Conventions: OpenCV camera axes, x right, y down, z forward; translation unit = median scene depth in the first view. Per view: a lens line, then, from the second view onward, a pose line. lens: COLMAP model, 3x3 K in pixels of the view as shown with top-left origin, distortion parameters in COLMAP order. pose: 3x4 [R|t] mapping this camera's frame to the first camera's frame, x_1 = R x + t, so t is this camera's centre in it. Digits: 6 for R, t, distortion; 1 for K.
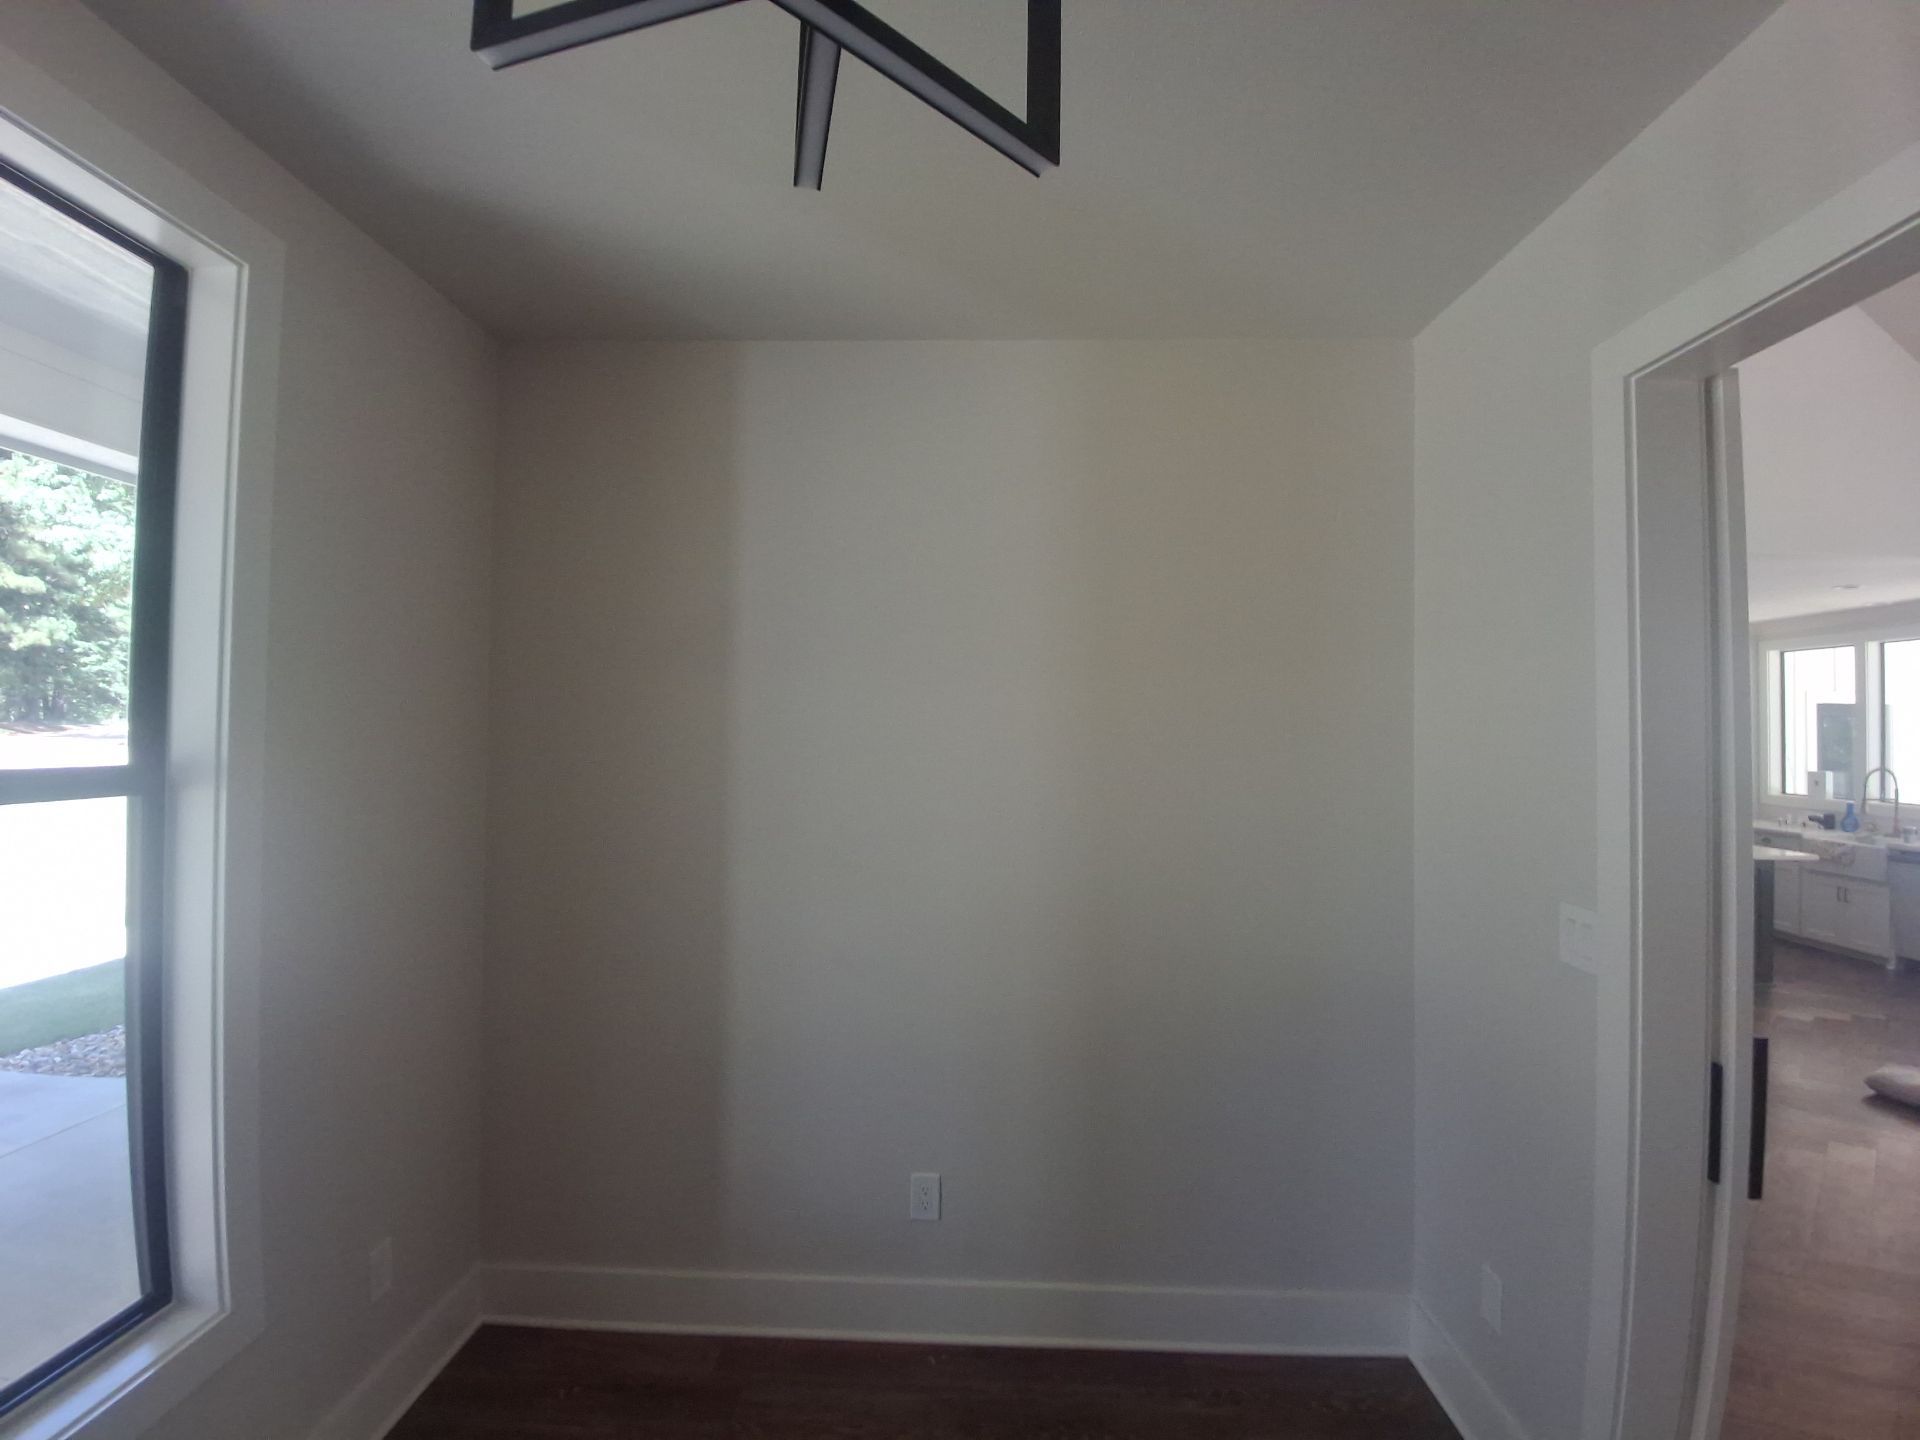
lens RADIAL K [[867.2, 0, 960.8], [0, 867.2, 706.5], [0, 0, 1]] dist [0.026817, -0.039630]
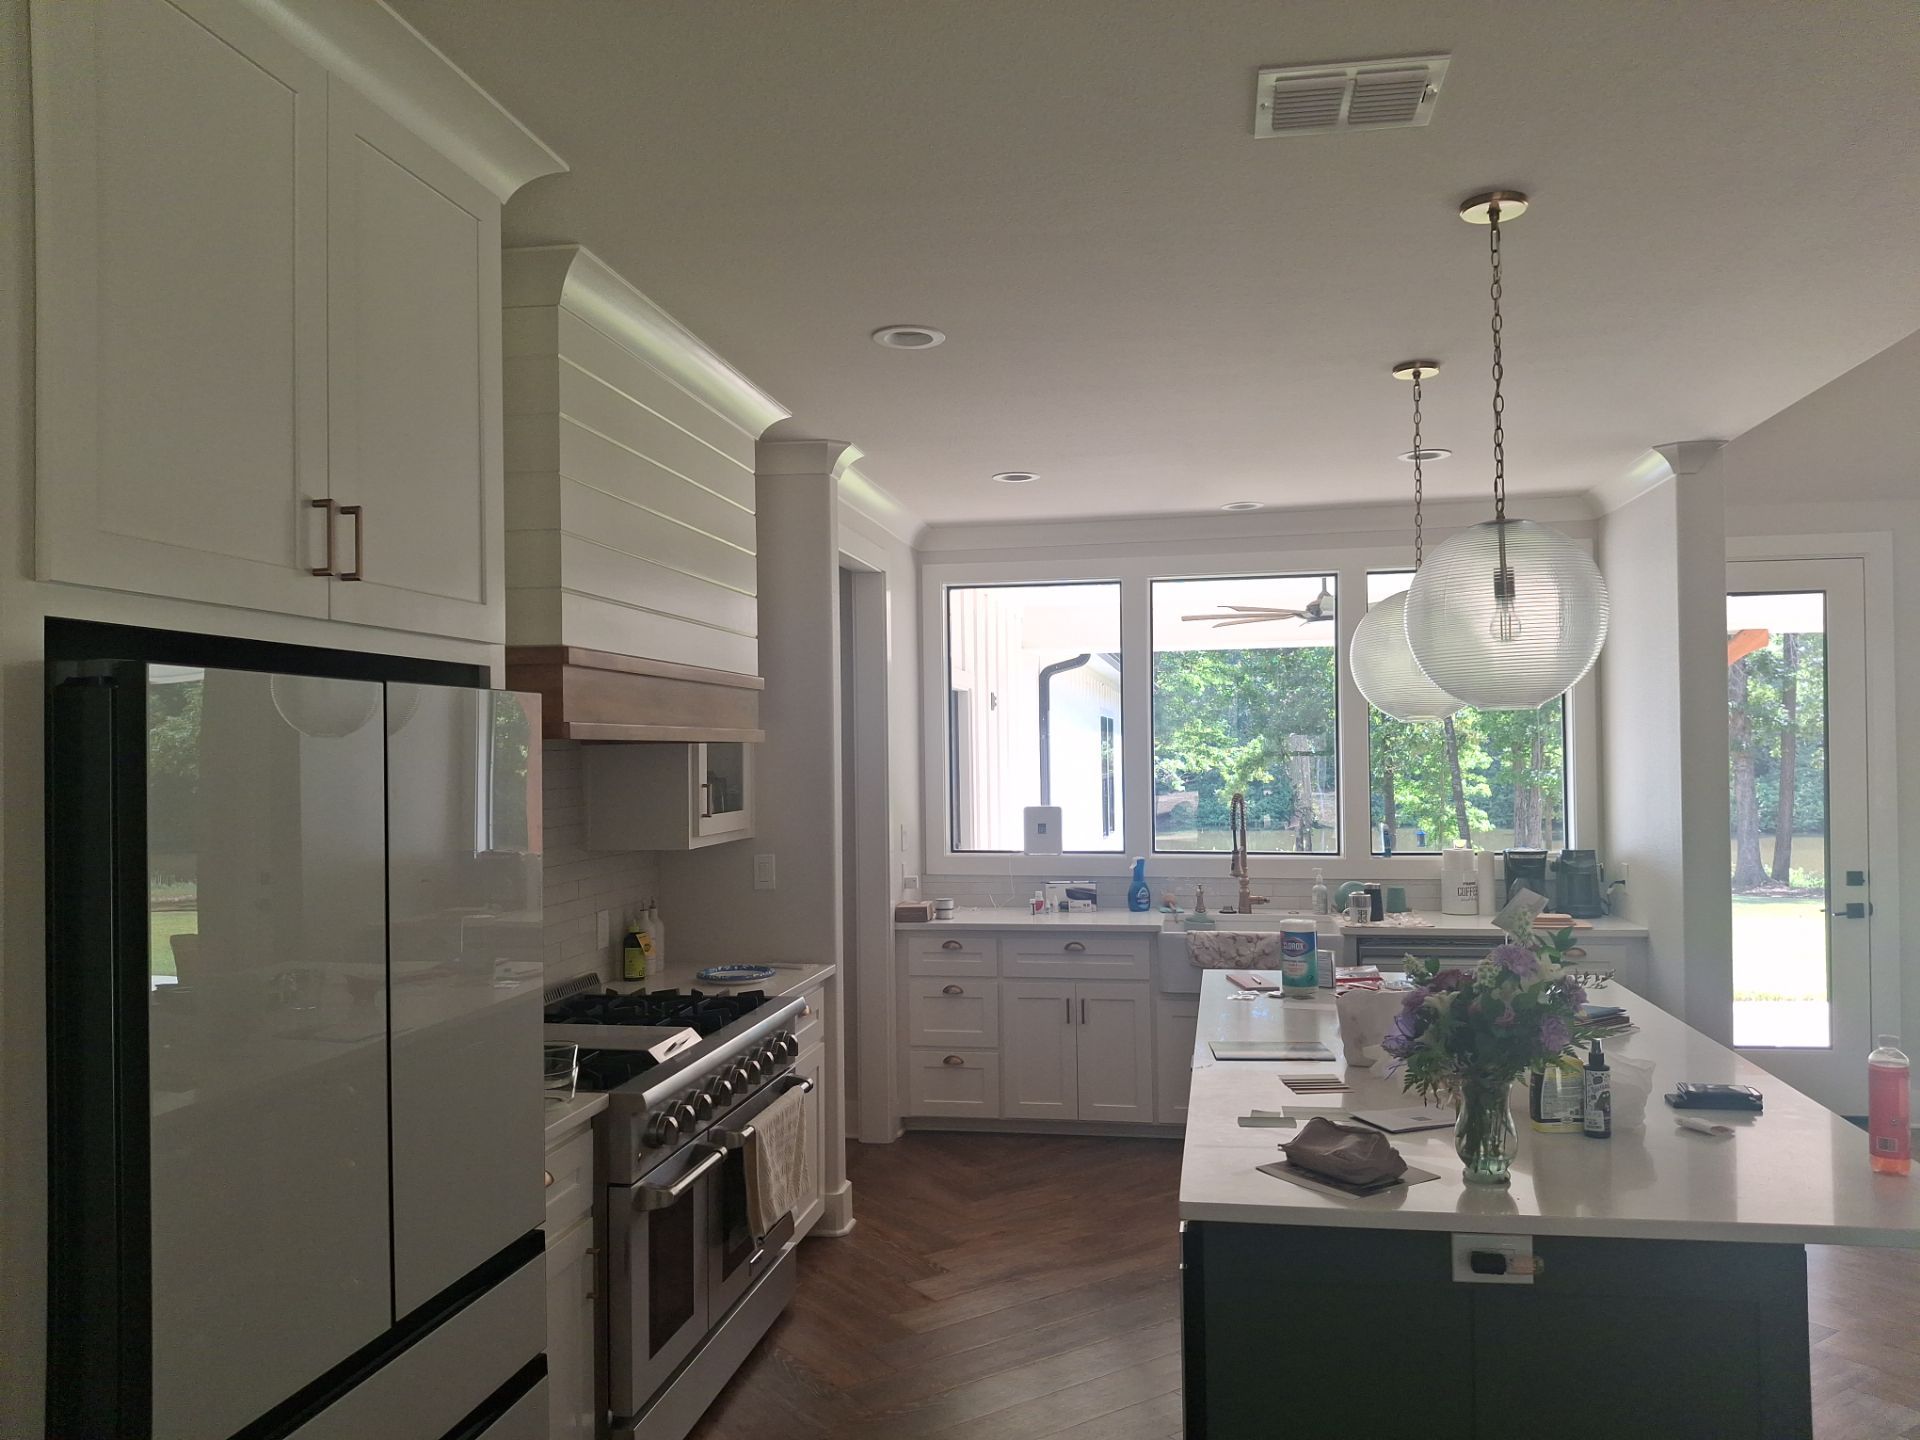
lens RADIAL K [[1408.1, 0, 958.3], [0, 1408.1, 716.3], [0, 0, 1]] dist [0.063204, -0.122014]
pose [[0.146640, 0.006513, 0.989168, 0.104759], [-0.007655, 0.999956, -0.005449, 0.025153], [-0.989160, -0.006773, 0.146684, 0.989659]]
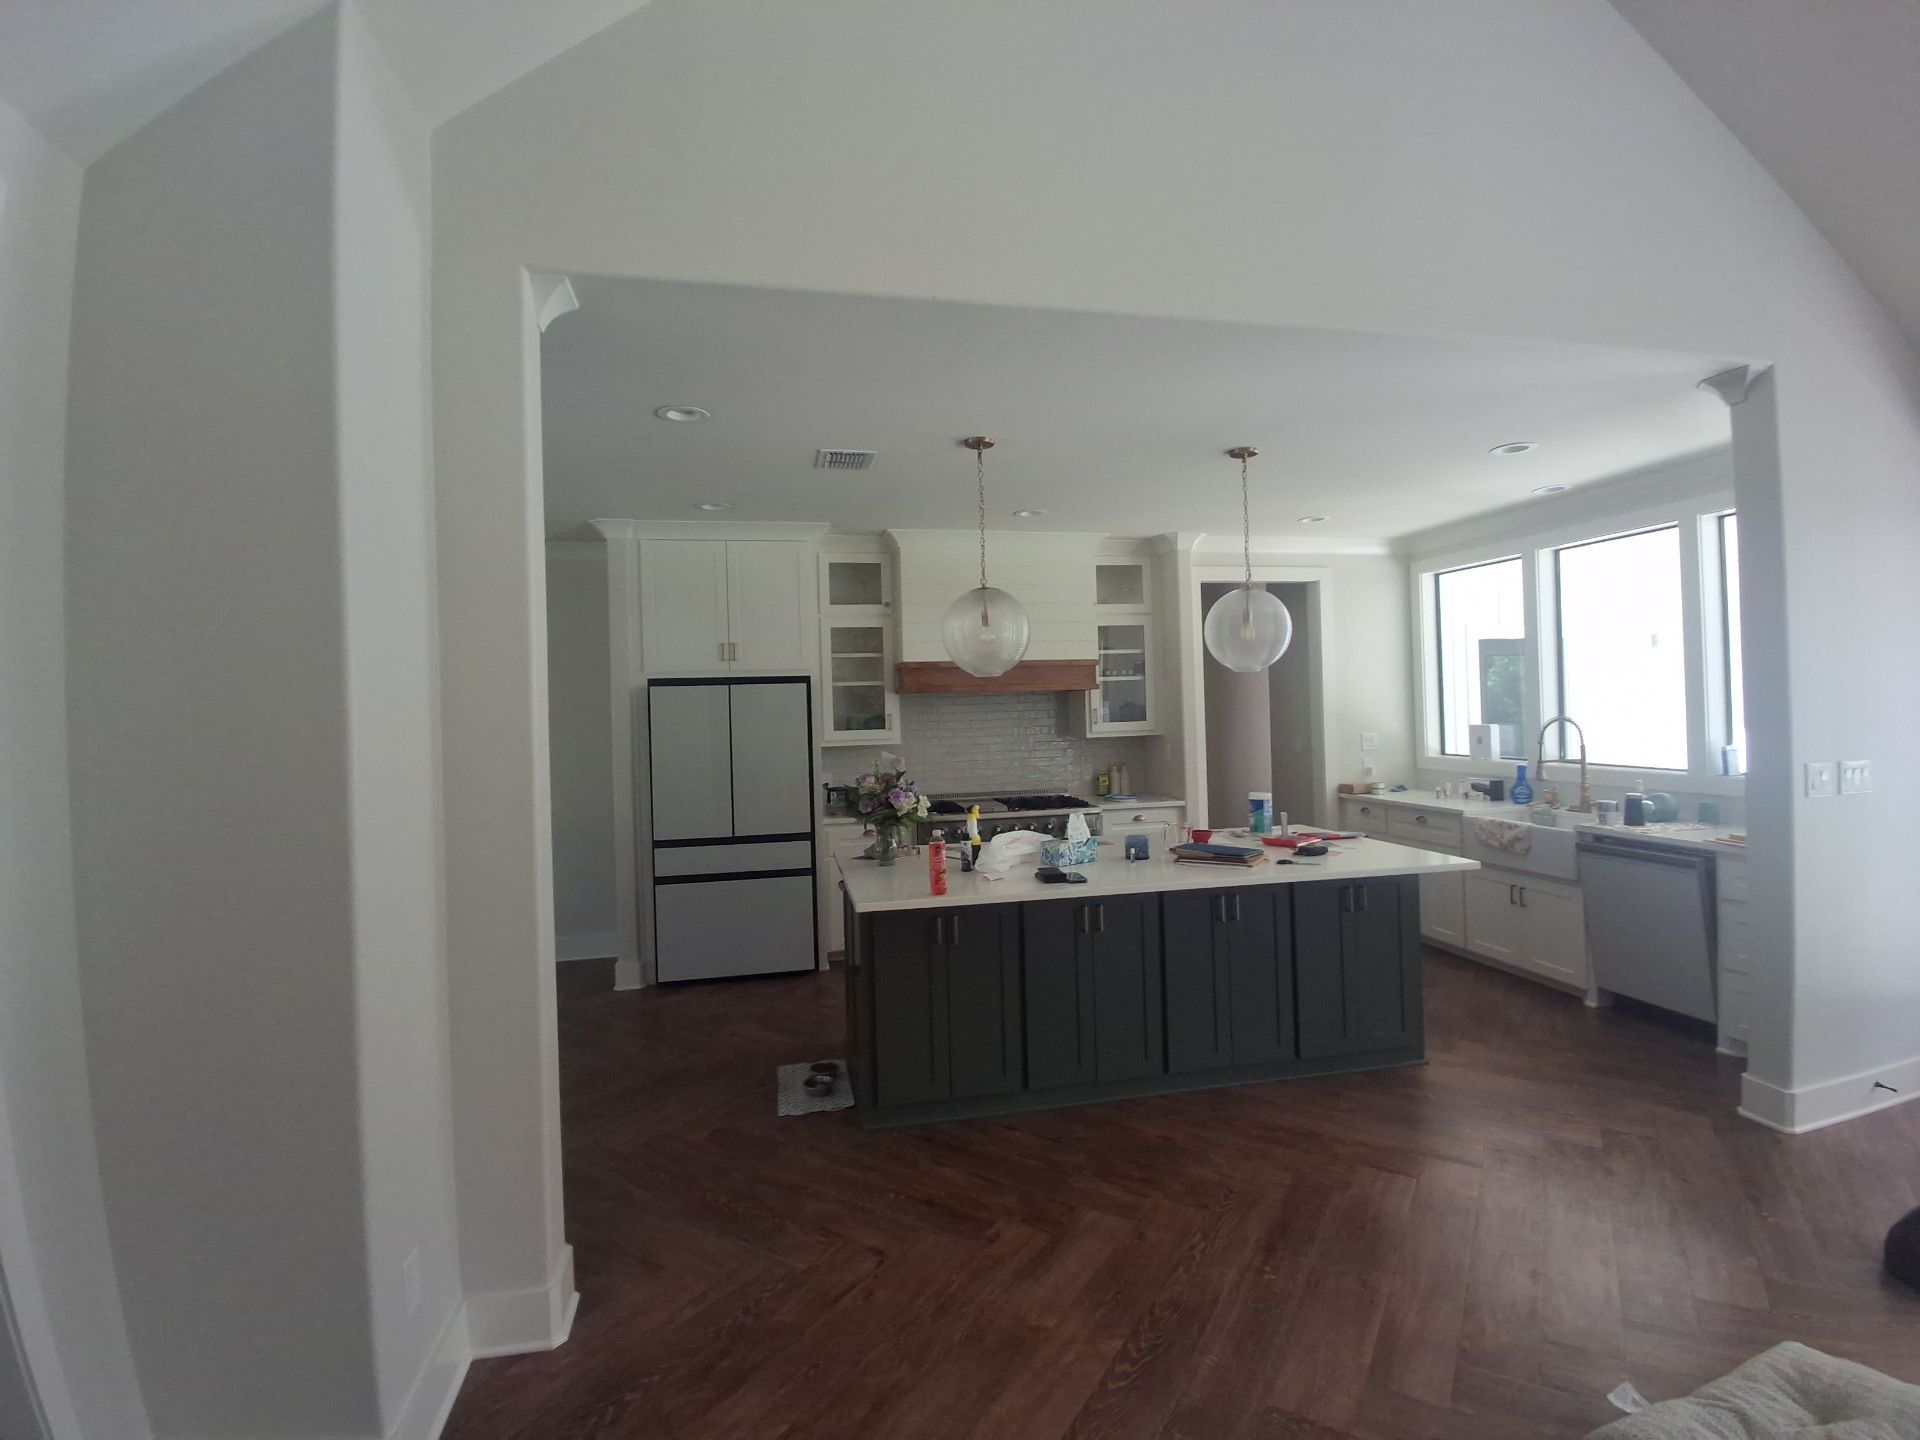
lens RADIAL K [[869.3, 0, 961.2], [0, 869.3, 707.9], [0, 0, 1]] dist [0.011564, -0.024091]
pose [[0.970319, -0.040868, 0.238348, 0.386502], [0.035965, 0.999043, 0.024887, 0.025901], [-0.239137, -0.015576, 0.970861, 0.375720]]
